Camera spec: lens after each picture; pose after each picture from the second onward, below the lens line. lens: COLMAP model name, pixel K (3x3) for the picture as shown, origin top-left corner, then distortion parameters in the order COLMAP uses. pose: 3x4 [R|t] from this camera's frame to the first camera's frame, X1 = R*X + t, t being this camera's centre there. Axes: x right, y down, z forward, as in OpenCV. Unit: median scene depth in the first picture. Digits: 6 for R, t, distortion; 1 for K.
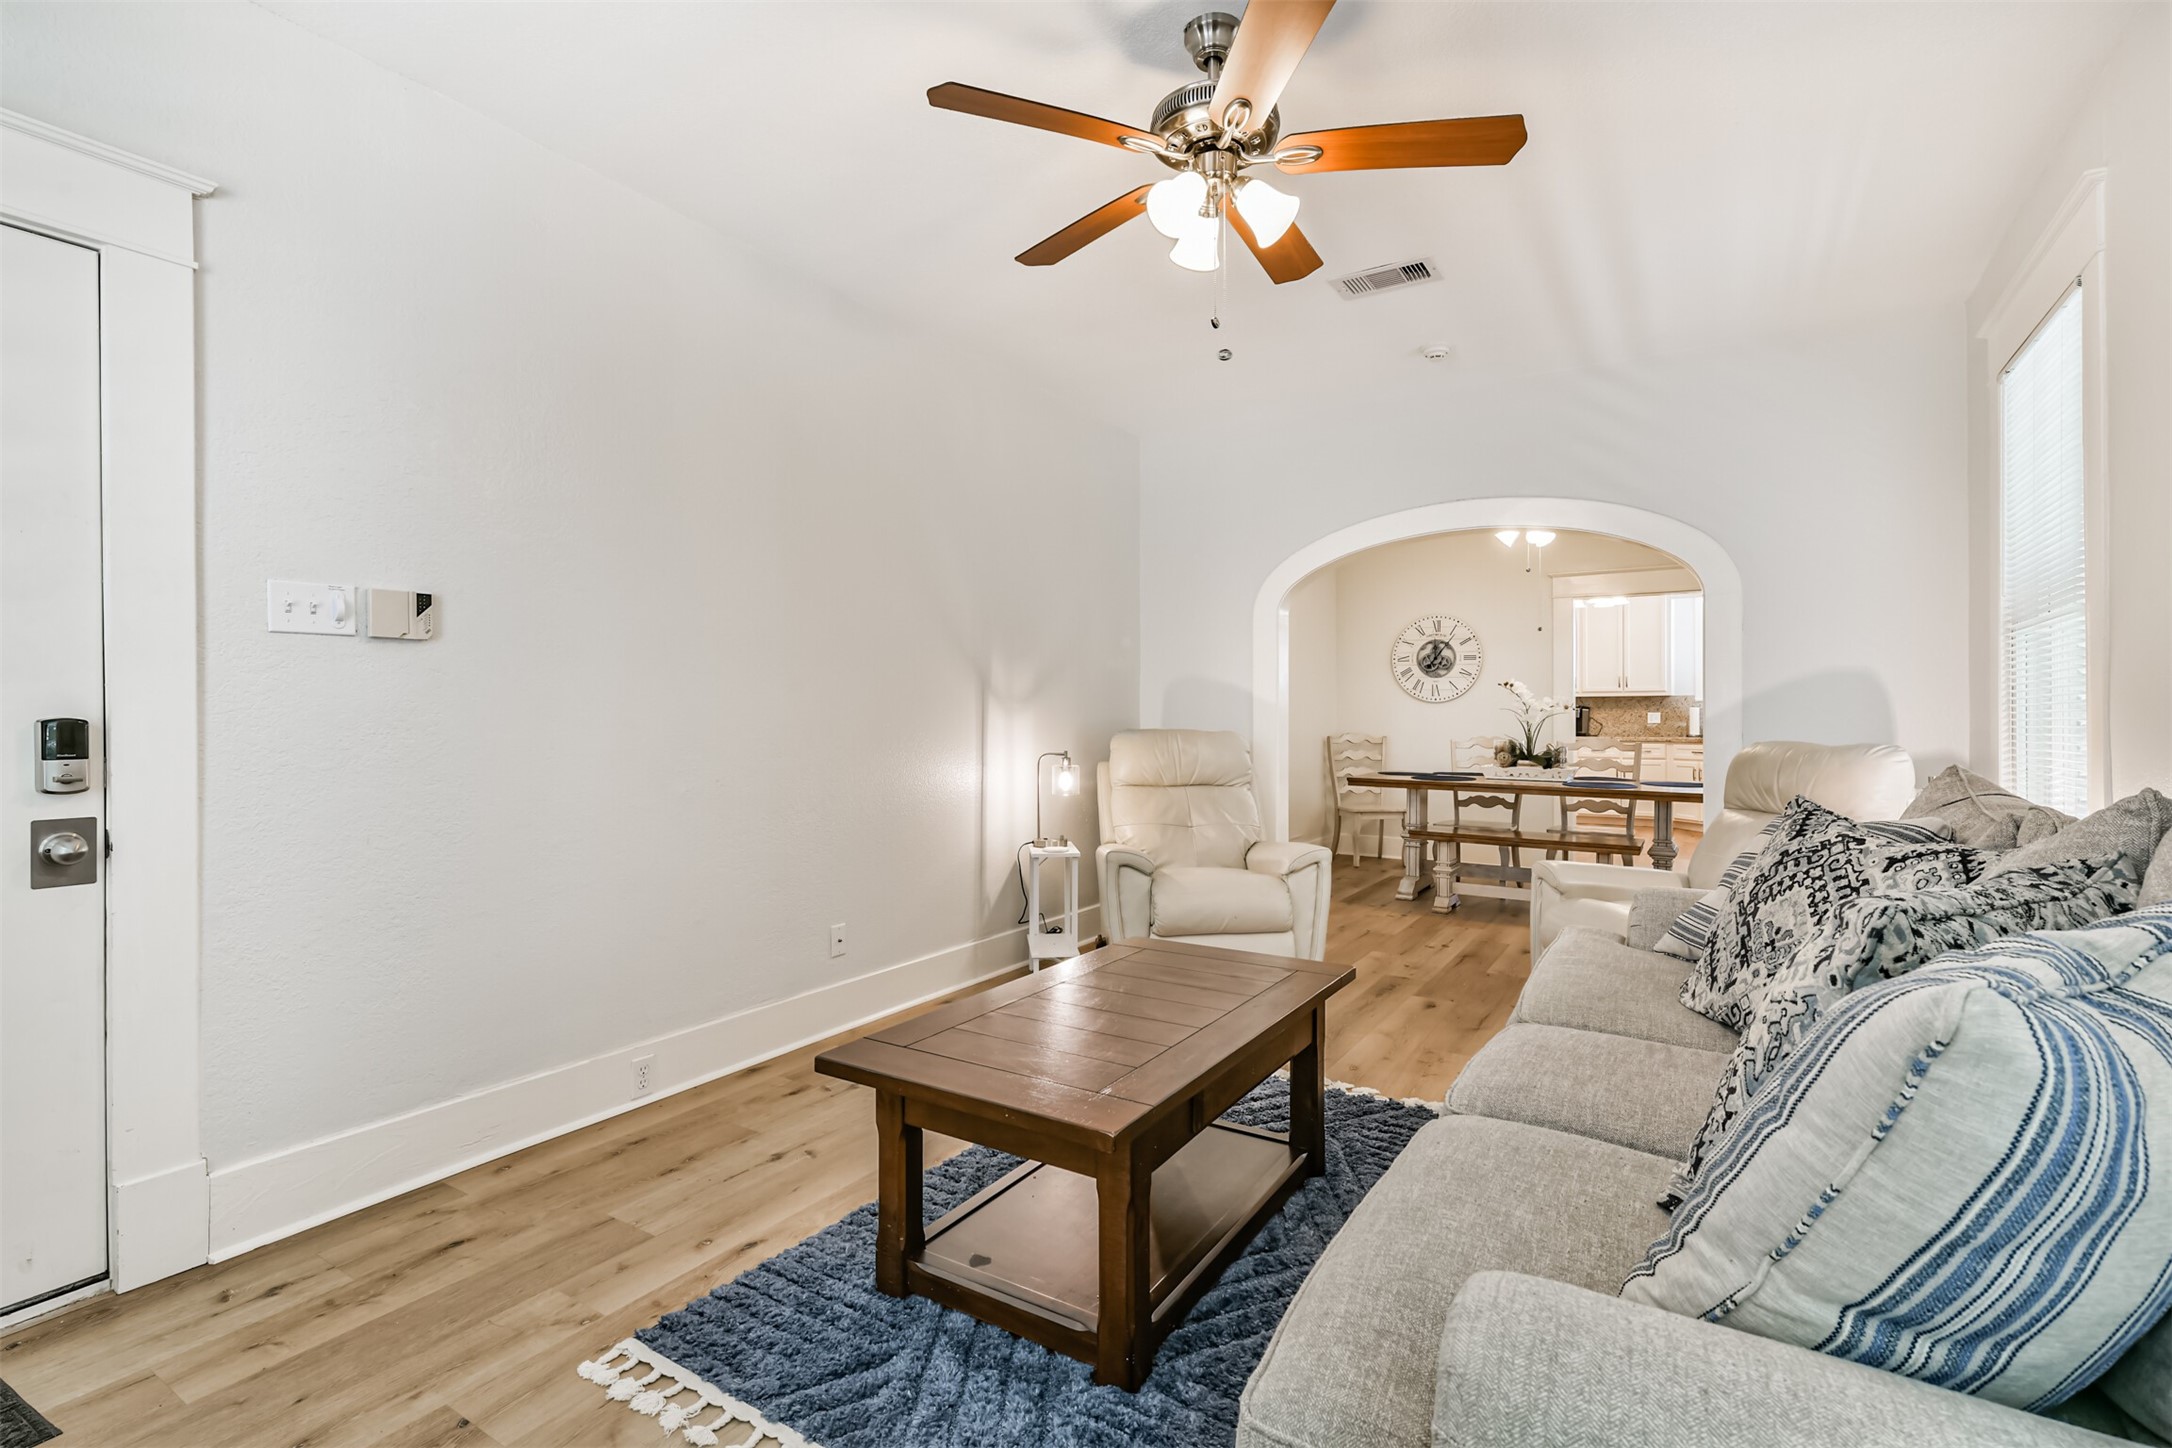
lens RADIAL K [[1011.0, 0, 1086.0], [0, 1011.0, 724.0], [0, 0, 1]] dist [-0.000731, -0.000058]
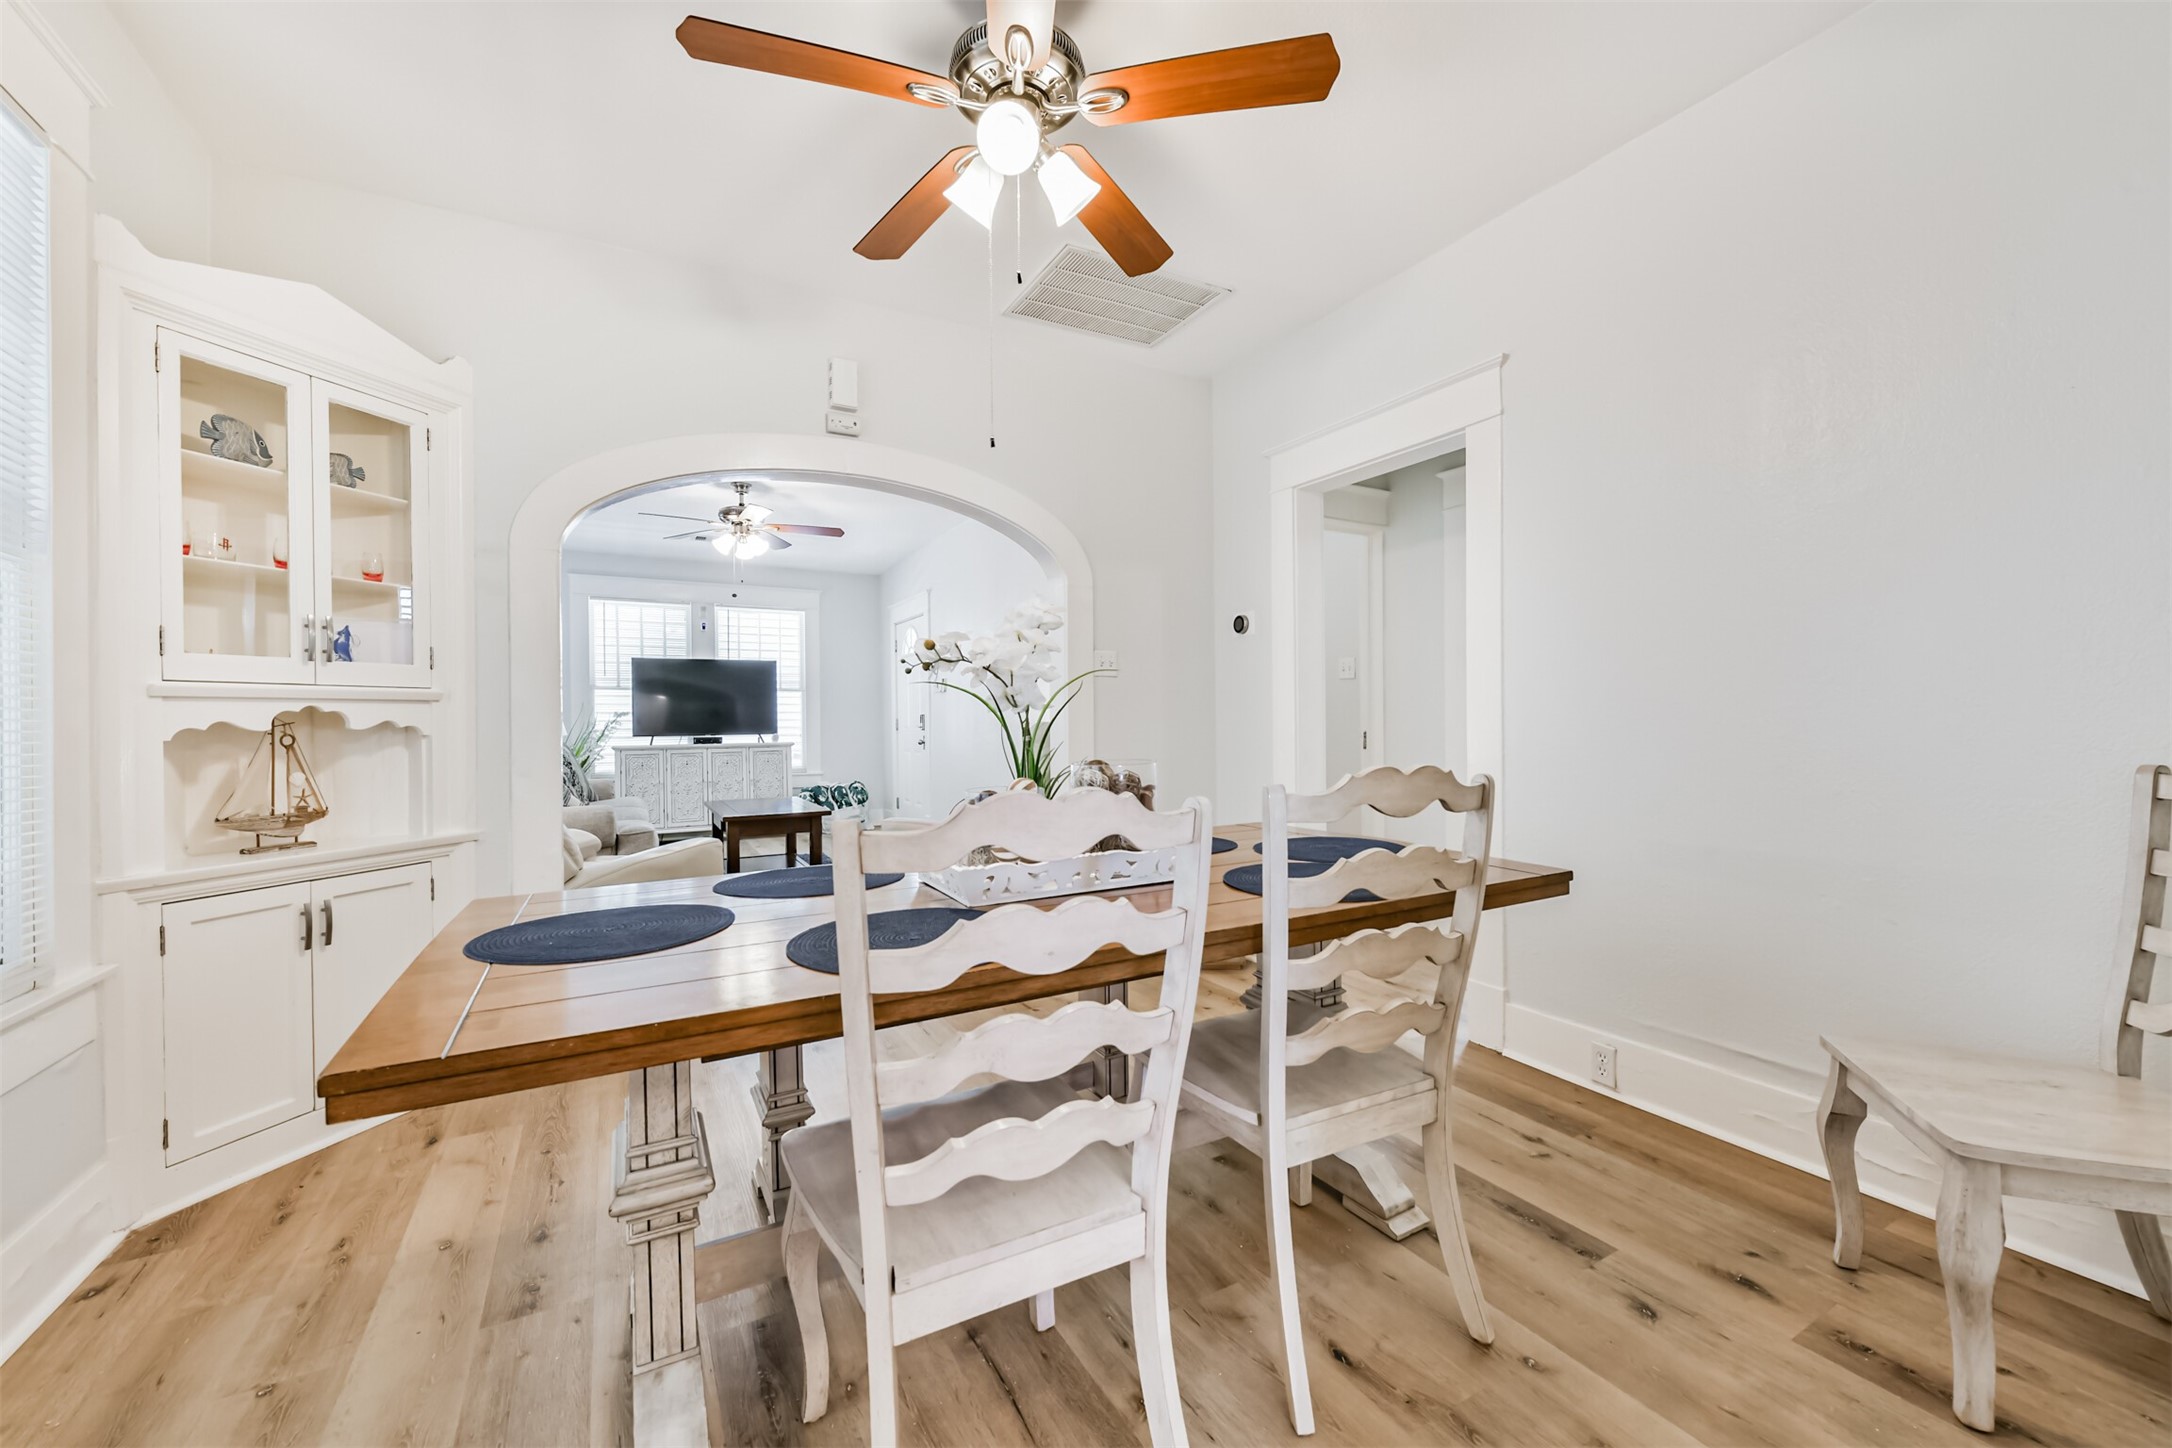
lens RADIAL K [[850.1, 0, 1093.1], [0, 850.1, 721.0], [0, 0, 1]] dist [-0.000373, -0.000112]
pose [[-0.477186, 0.007572, -0.878770, 0.519916], [0.002467, 0.999970, 0.007276, 0.000338], [0.878799, 0.001304, -0.477190, 0.881207]]
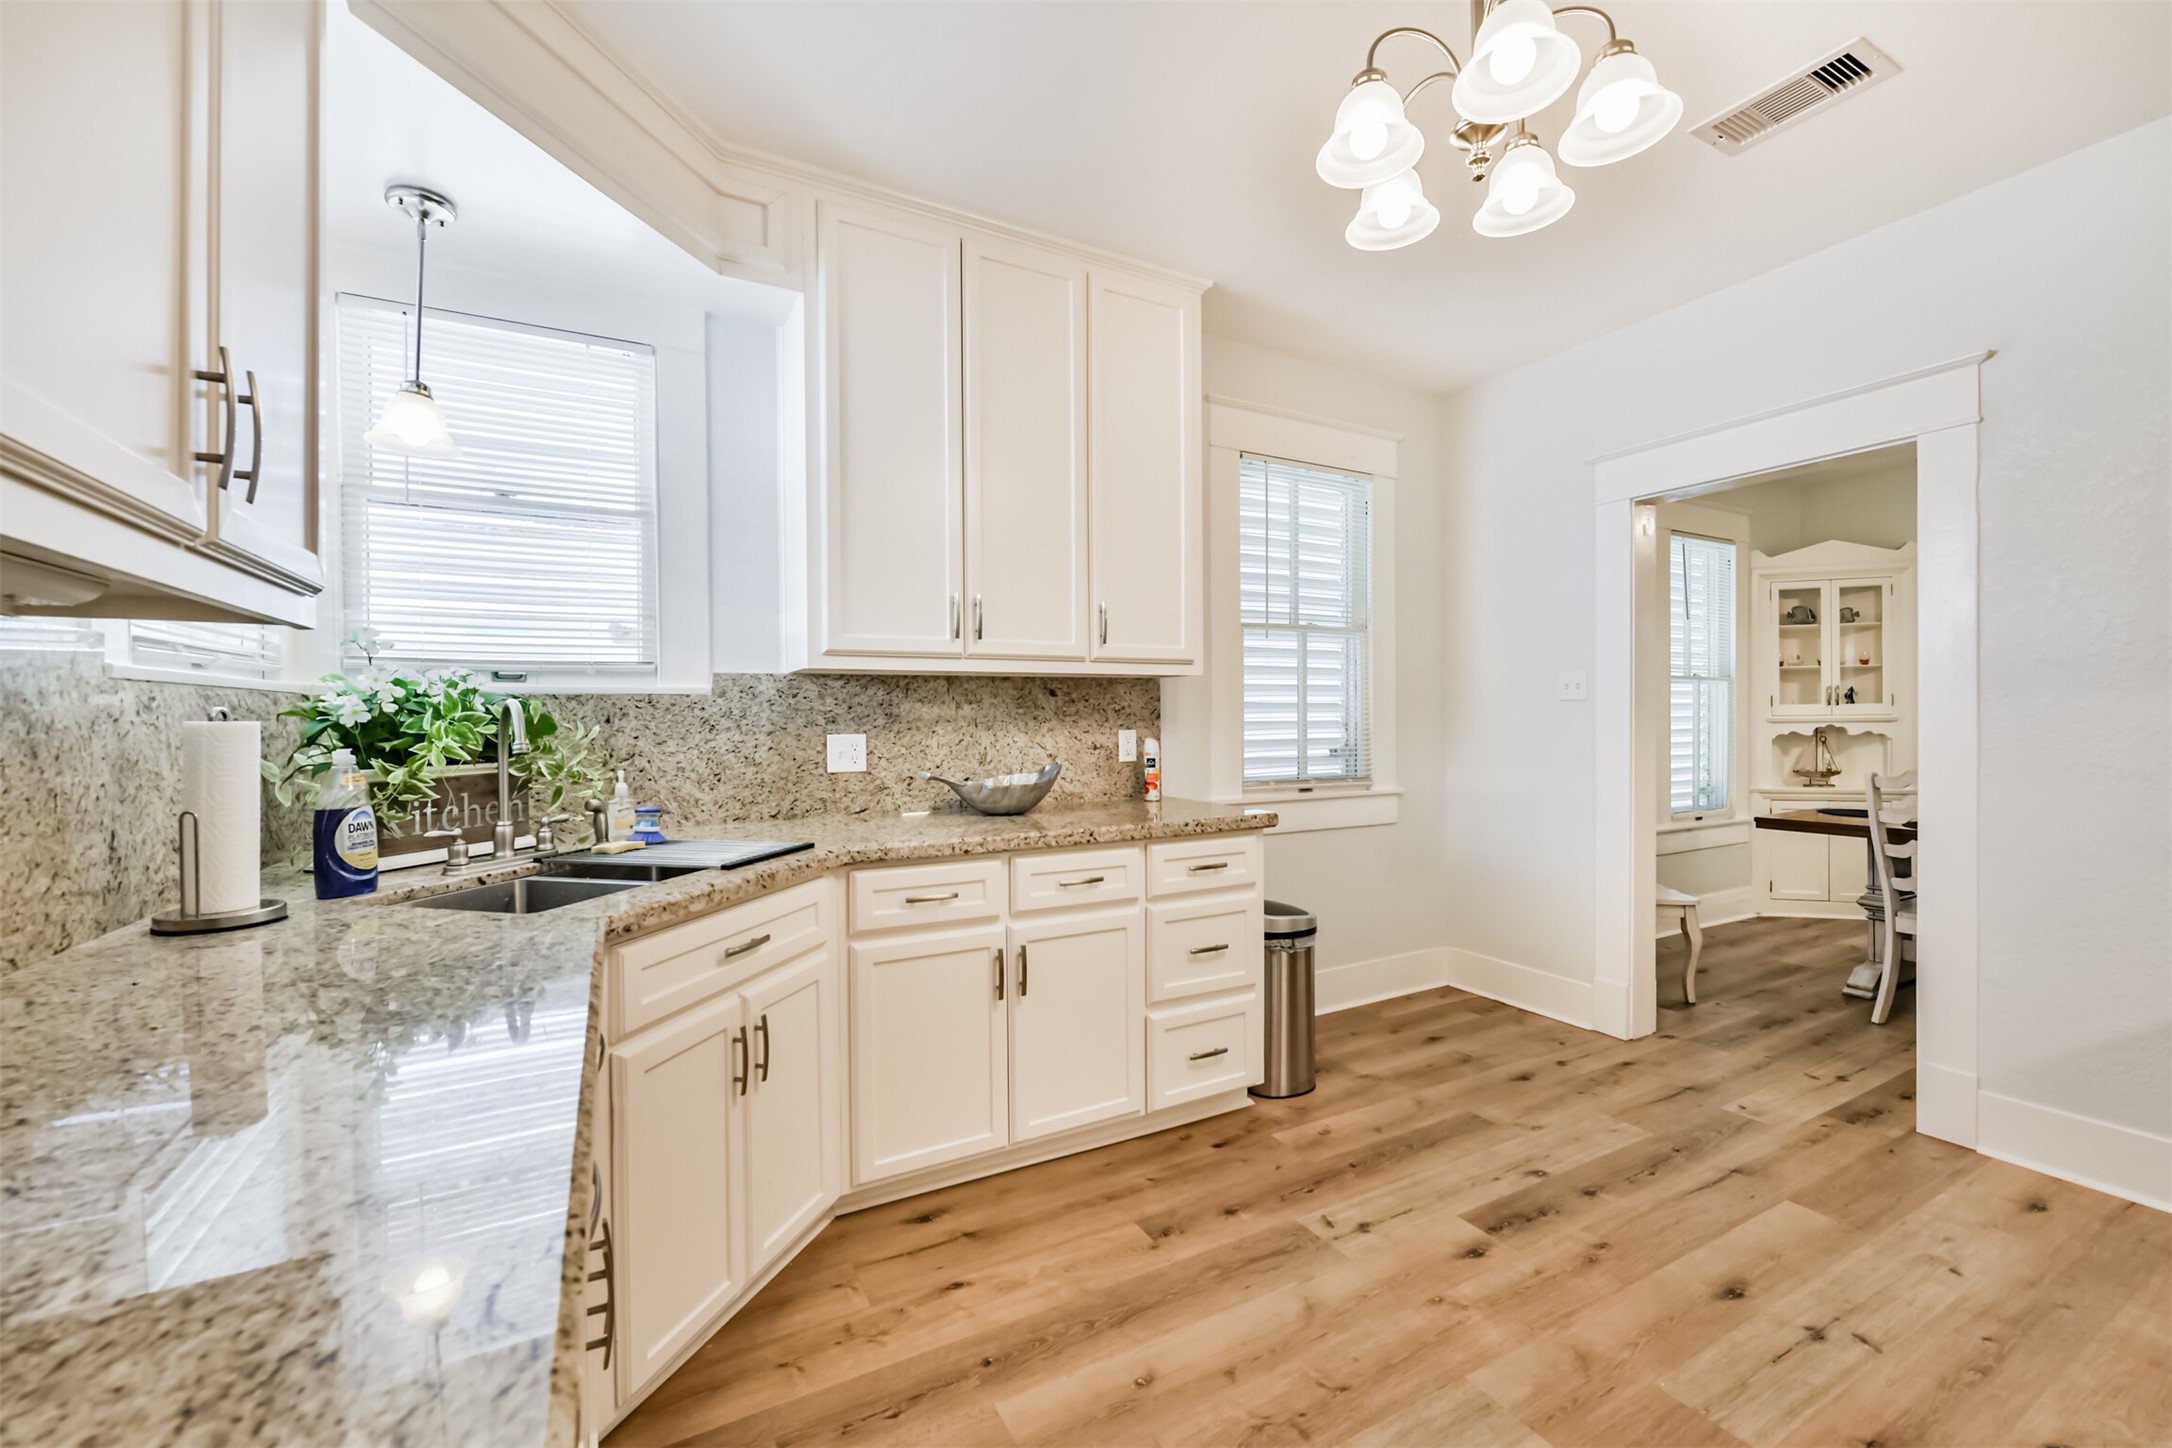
lens RADIAL K [[875.2, 0, 1086.0], [0, 875.2, 724.0], [0, 0, 1]] dist [-0.001517, -0.000568]
pose [[-0.871281, 0.005399, 0.490755, 0.560427], [0.014576, 0.999783, 0.014879, -0.021204], [-0.490569, 0.020117, -0.871170, 1.358701]]
